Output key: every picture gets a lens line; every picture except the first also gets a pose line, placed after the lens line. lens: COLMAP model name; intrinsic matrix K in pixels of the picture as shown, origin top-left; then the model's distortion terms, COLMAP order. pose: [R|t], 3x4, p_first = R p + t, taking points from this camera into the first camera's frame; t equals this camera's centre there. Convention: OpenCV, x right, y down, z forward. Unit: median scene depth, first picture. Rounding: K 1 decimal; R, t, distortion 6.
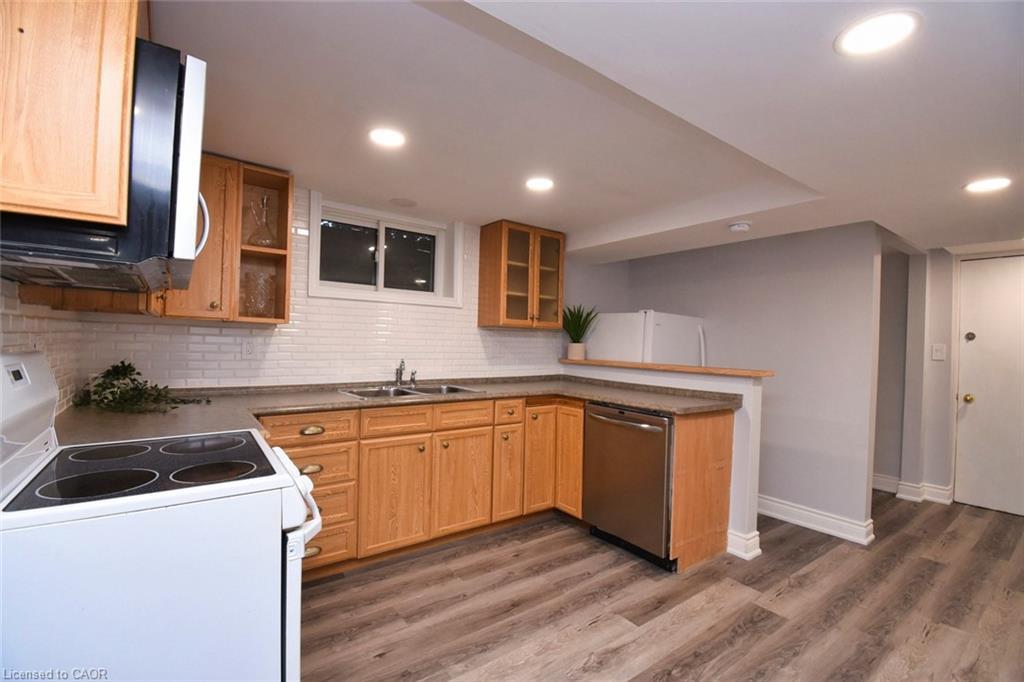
lens RADIAL K [[450.7, 0, 507.0], [0, 450.7, 343.9], [0, 0, 1]] dist [0.022563, -0.027981]
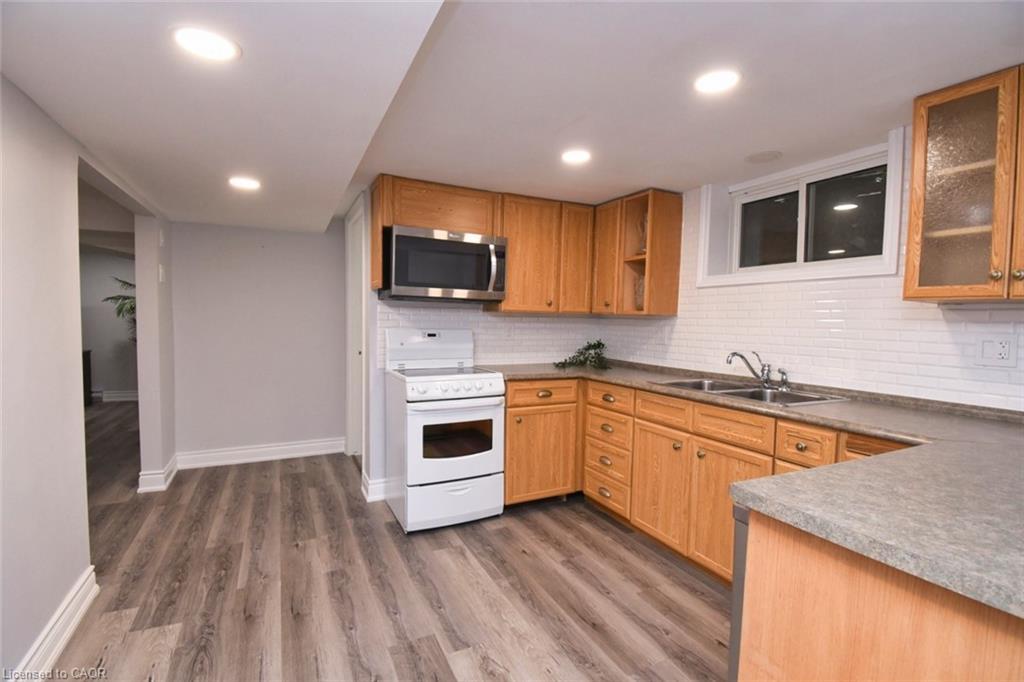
lens RADIAL K [[457.6, 0, 506.1], [0, 457.6, 343.4], [0, 0, 1]] dist [0.028045, -0.030505]
pose [[-0.171619, 0.021025, -0.984939, 0.747545], [-0.030006, 0.999197, 0.026557, 0.011227], [0.984706, 0.034111, -0.170851, 0.791489]]
